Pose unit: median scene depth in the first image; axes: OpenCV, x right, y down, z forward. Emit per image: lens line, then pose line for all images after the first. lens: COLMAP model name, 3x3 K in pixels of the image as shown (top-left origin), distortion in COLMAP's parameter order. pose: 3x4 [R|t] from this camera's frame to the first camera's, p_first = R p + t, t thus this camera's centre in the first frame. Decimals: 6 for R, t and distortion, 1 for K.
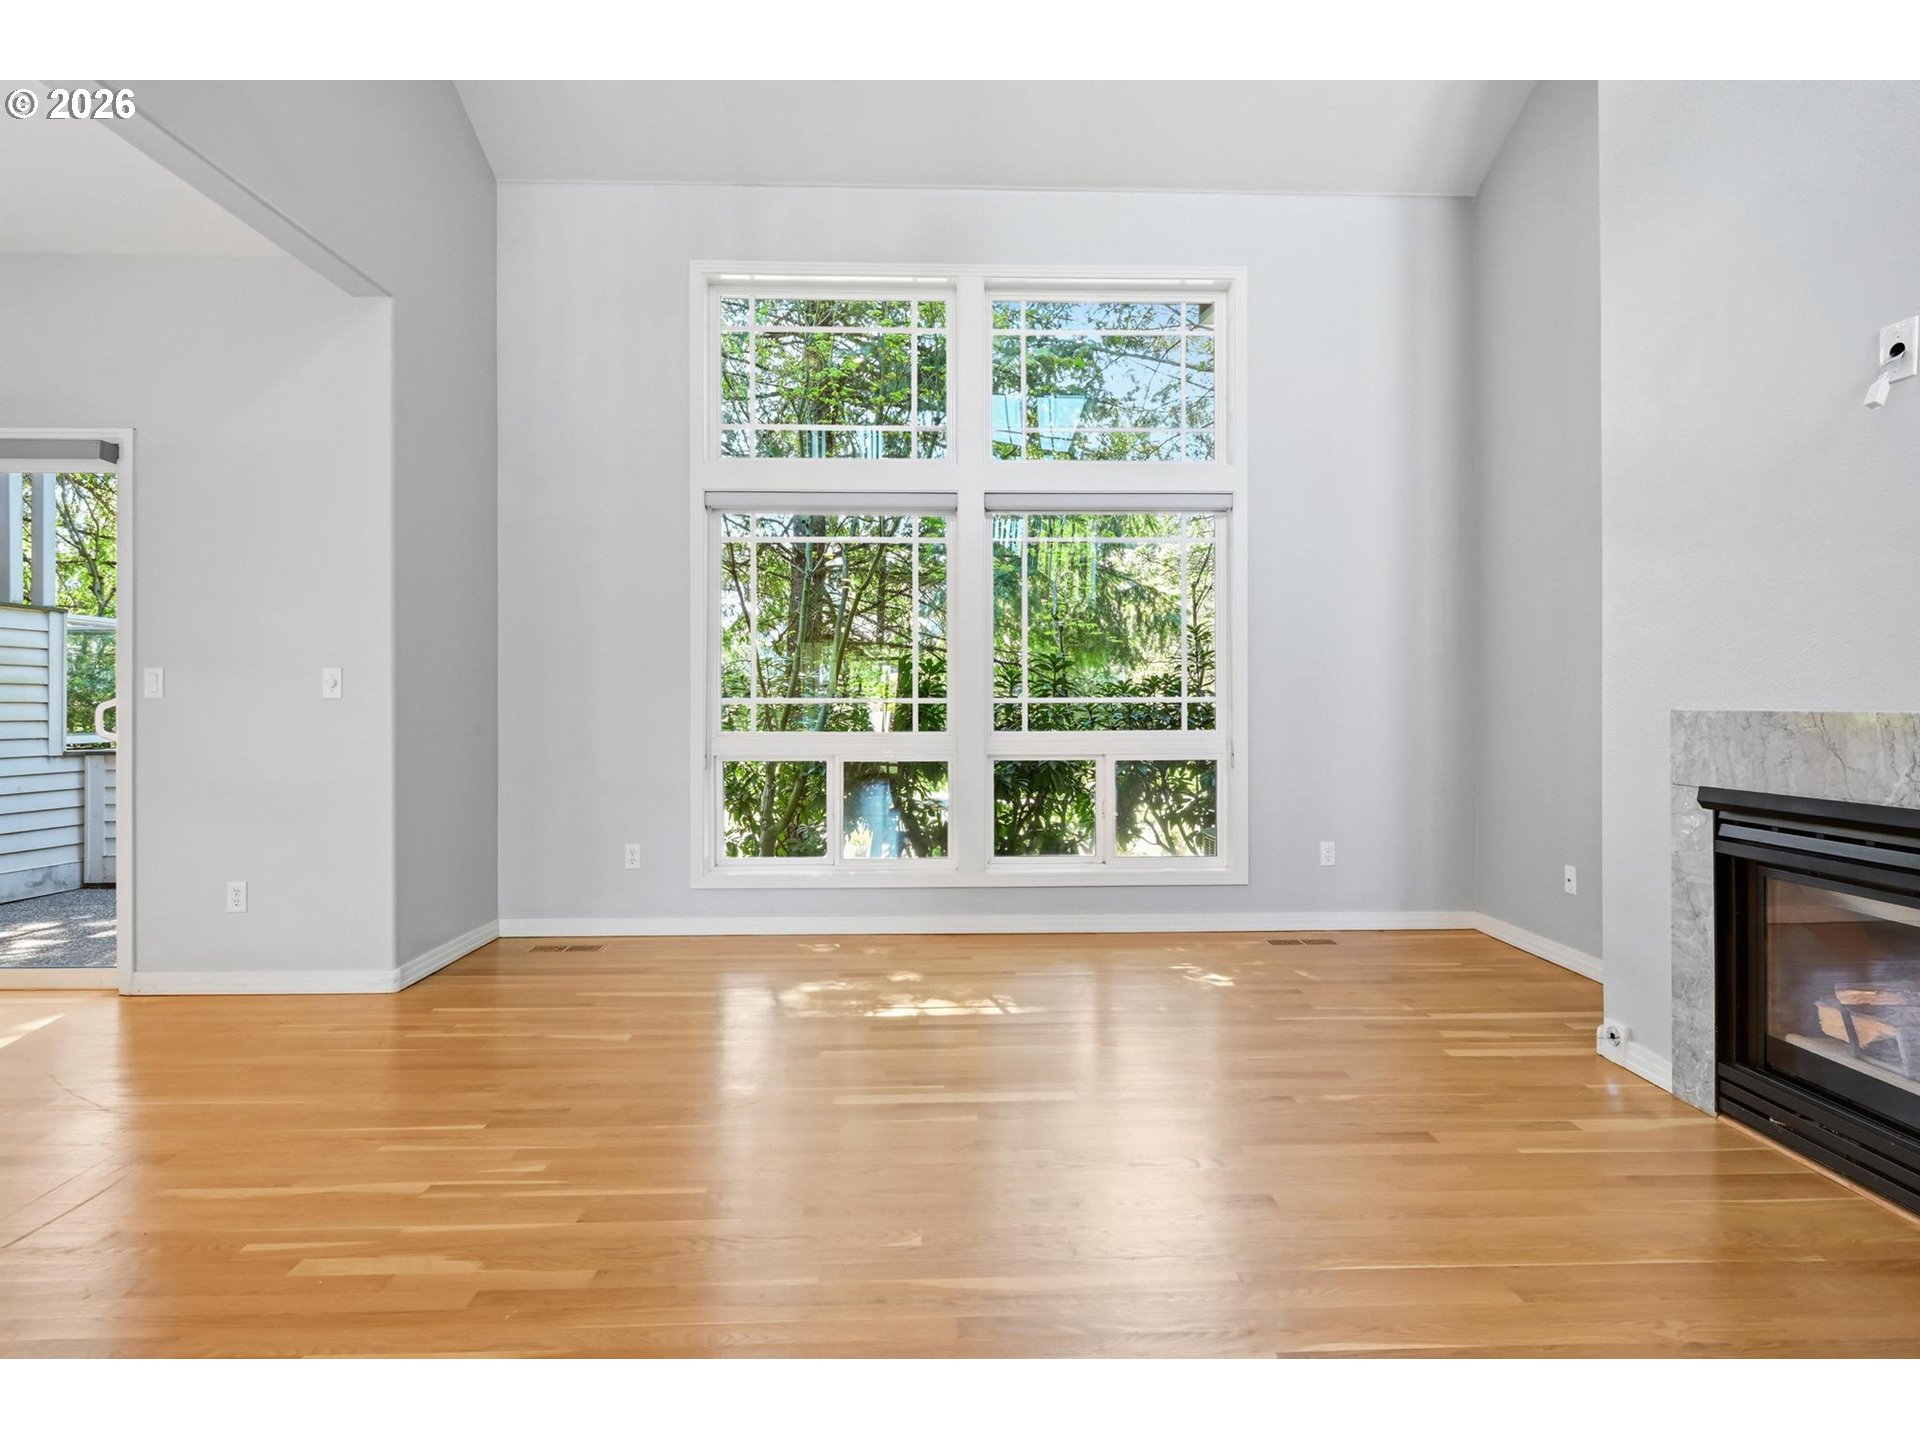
lens RADIAL K [[966.2, 0, 958.6], [0, 966.2, 707.5], [0, 0, 1]] dist [-0.000709, -0.000391]
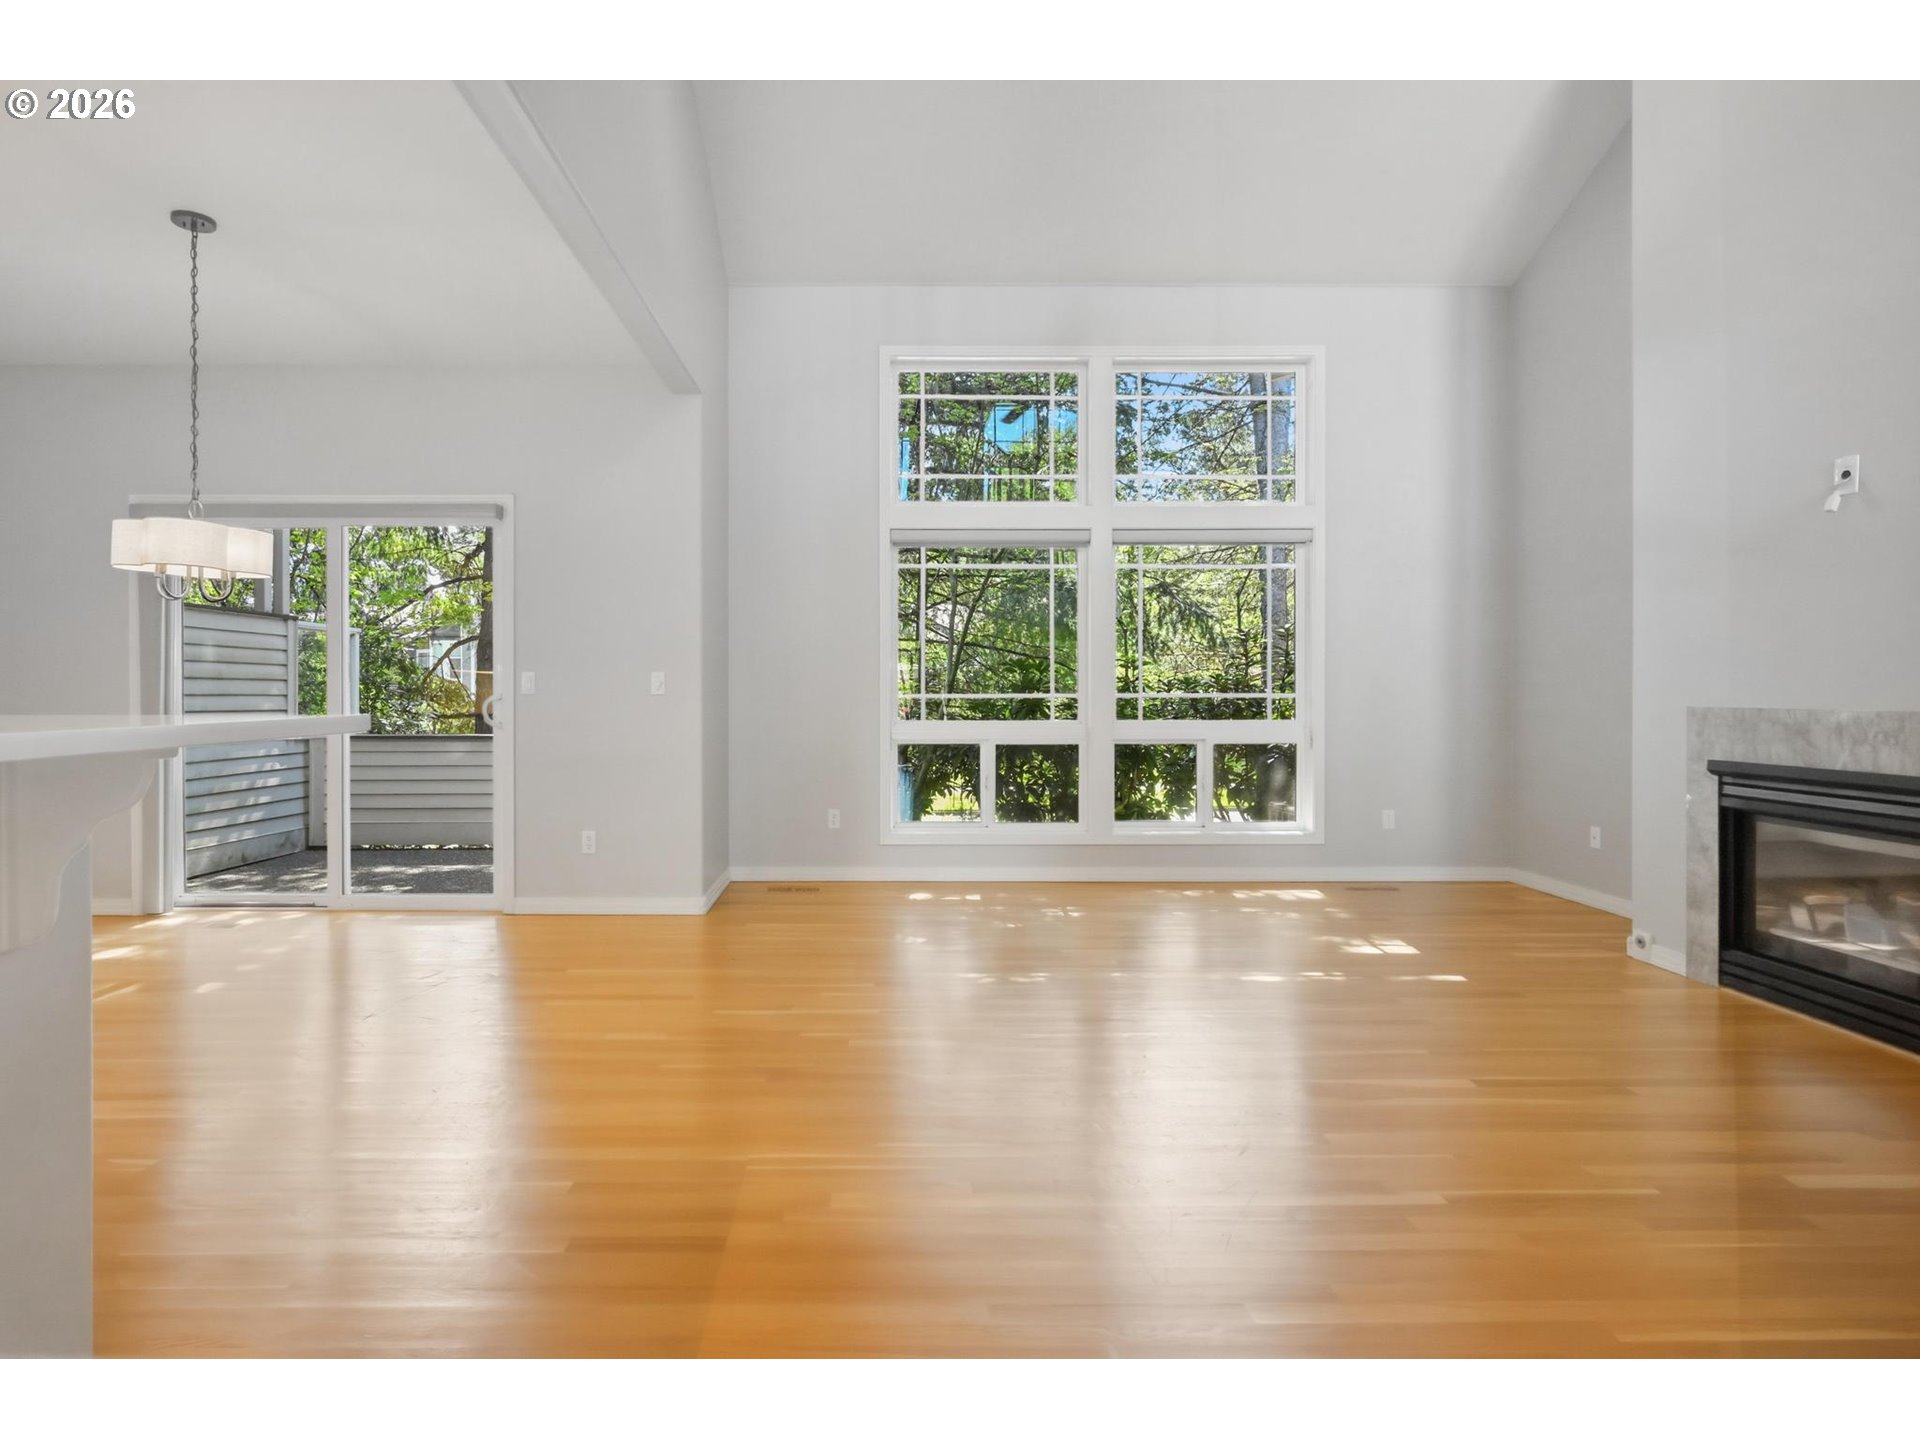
lens RADIAL K [[983.2, 0, 876.6], [0, 983.2, 701.0], [0, 0, 1]] dist [0.000842, 0.000653]
pose [[0.999599, 0.001697, -0.028260, -0.305889], [-0.001558, 0.999987, 0.004931, -0.008214], [0.028268, -0.004885, 0.999588, -0.356239]]
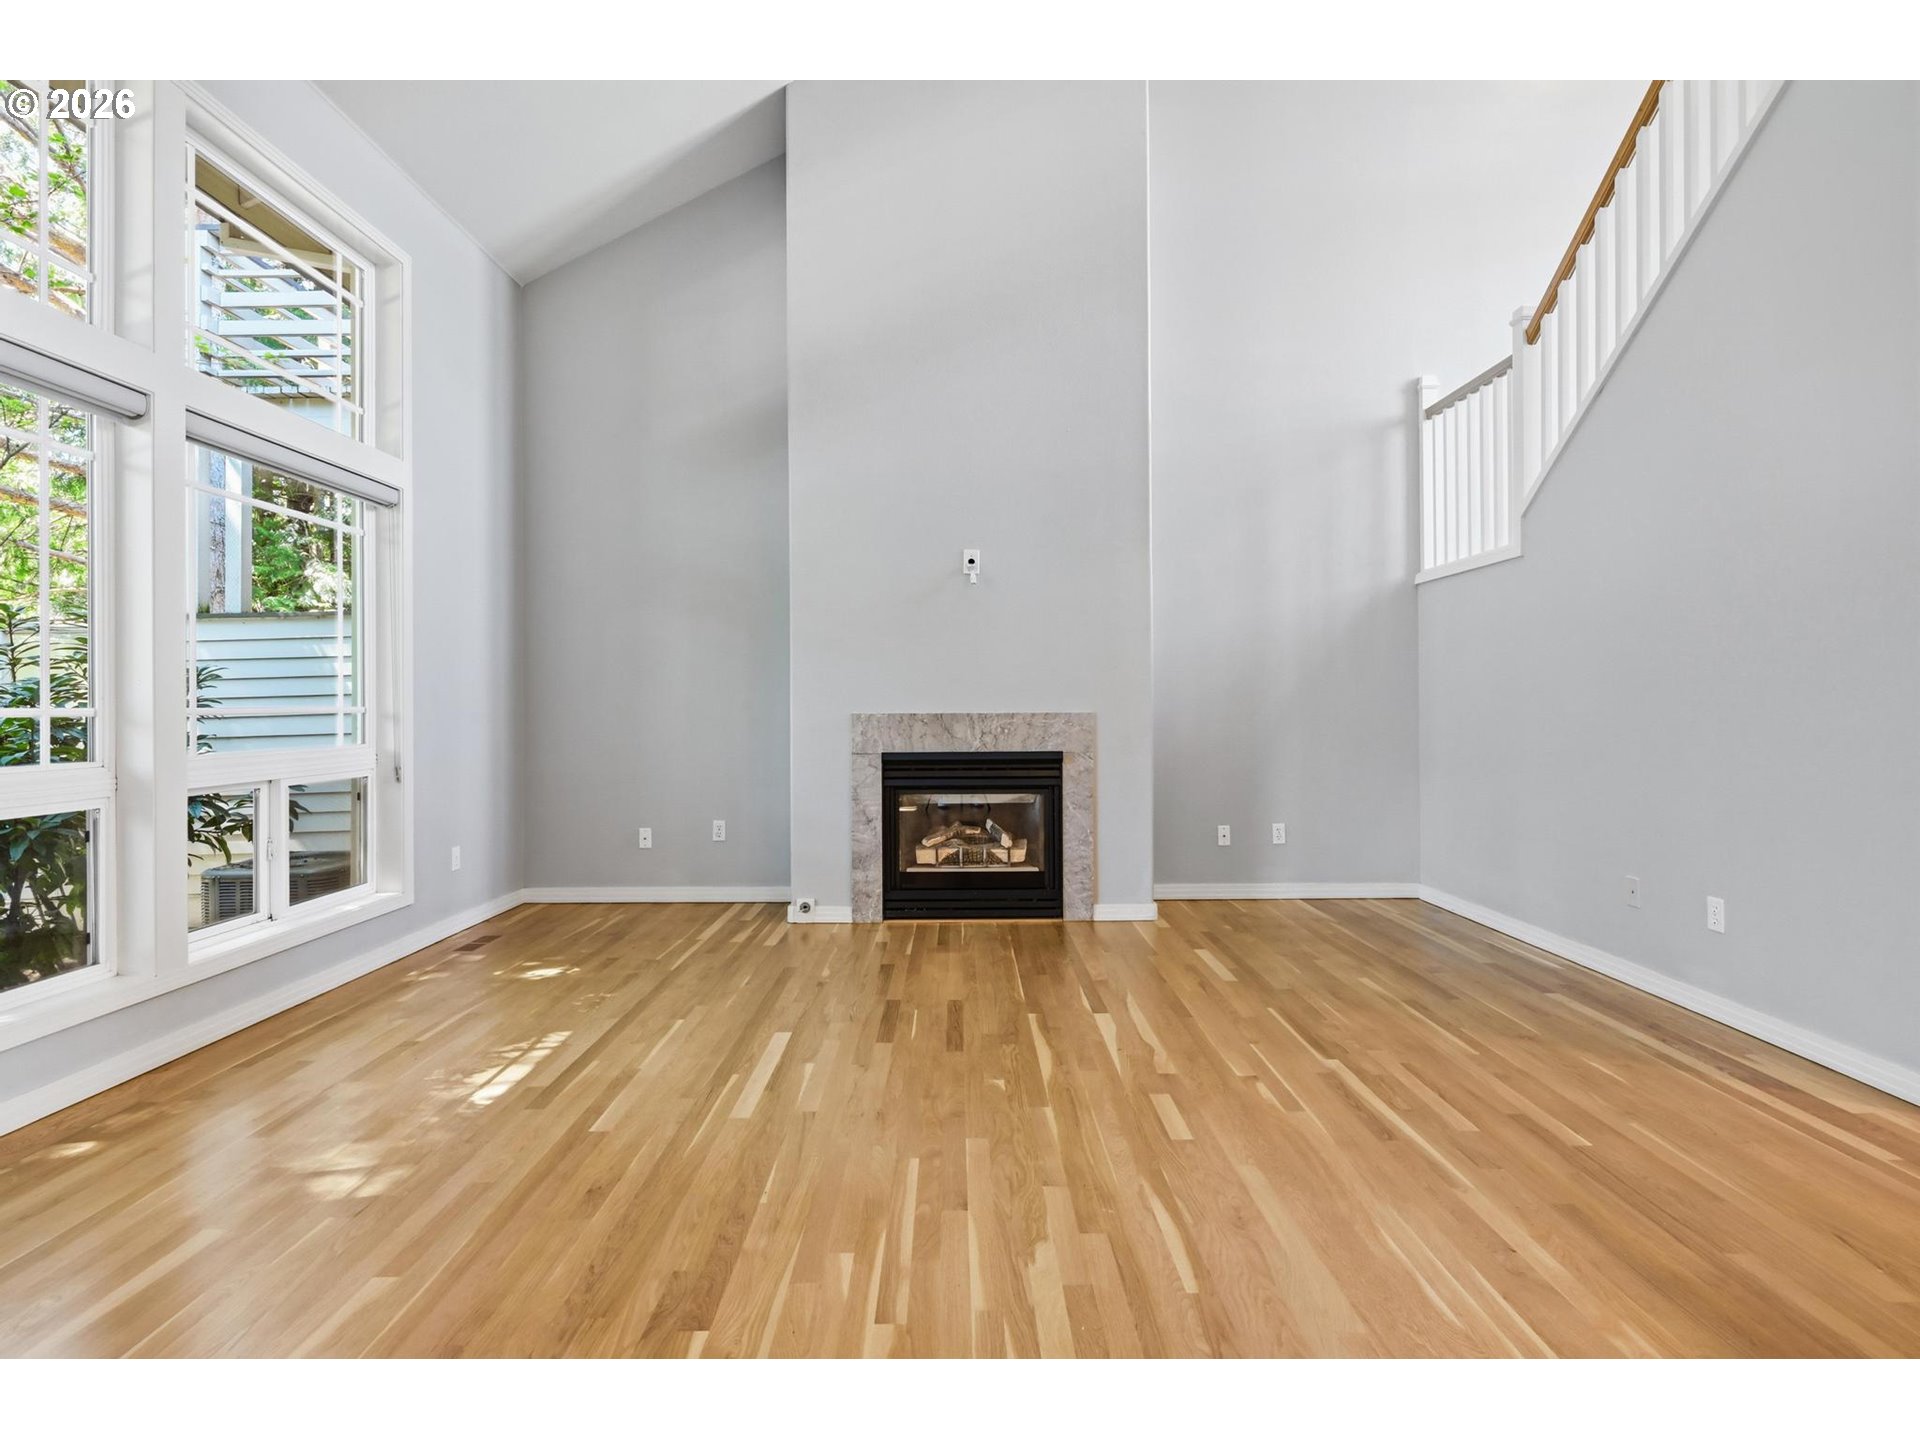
lens RADIAL K [[966.2, 0, 958.6], [0, 966.2, 707.5], [0, 0, 1]] dist [-0.000709, -0.000391]
pose [[0.025819, 0.002300, 0.999664, -0.818799], [0.011240, 0.999933, -0.002591, -0.001157], [-0.999603, 0.011303, 0.025791, 0.558711]]
